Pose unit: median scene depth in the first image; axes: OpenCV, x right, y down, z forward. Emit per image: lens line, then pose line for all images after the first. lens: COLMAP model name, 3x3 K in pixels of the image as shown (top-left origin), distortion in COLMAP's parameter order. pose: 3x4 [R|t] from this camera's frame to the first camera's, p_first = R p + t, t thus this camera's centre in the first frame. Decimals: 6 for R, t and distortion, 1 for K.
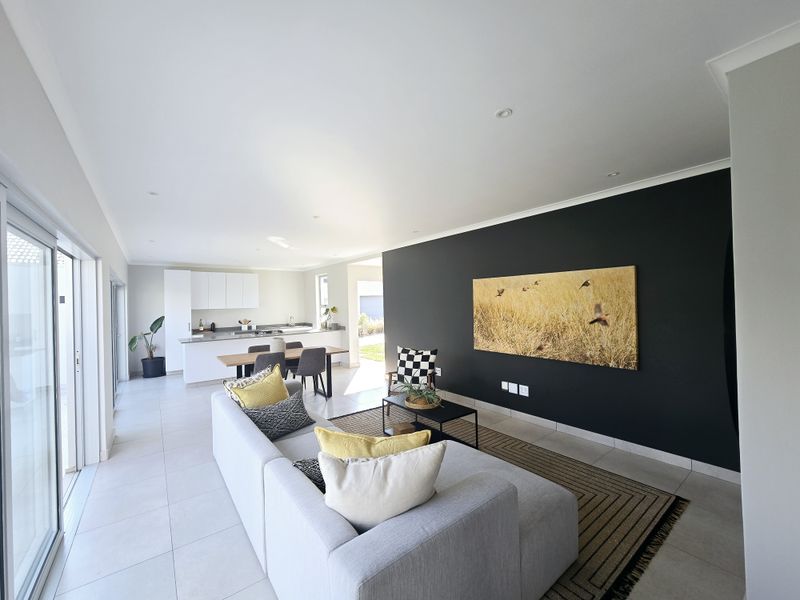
lens RADIAL K [[330.4, 0, 400.8], [0, 330.4, 299.8], [0, 0, 1]] dist [0.001638, 0.000175]
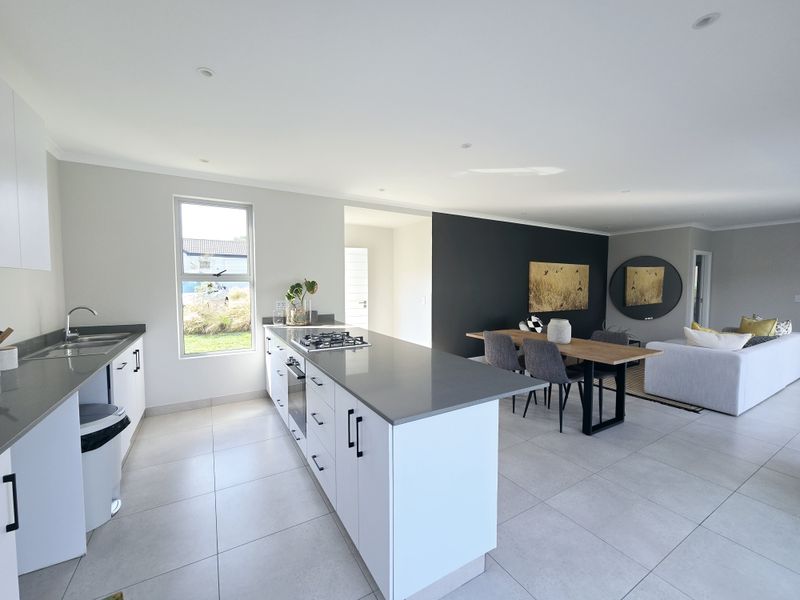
lens RADIAL K [[330.4, 0, 404.0], [0, 330.4, 300.2], [0, 0, 1]] dist [0.001638, 0.000175]
pose [[0.104550, -0.020550, 0.994307, -1.344756], [-0.009208, 0.999724, 0.021630, 0.081983], [-0.994477, -0.011417, 0.104331, 1.545851]]
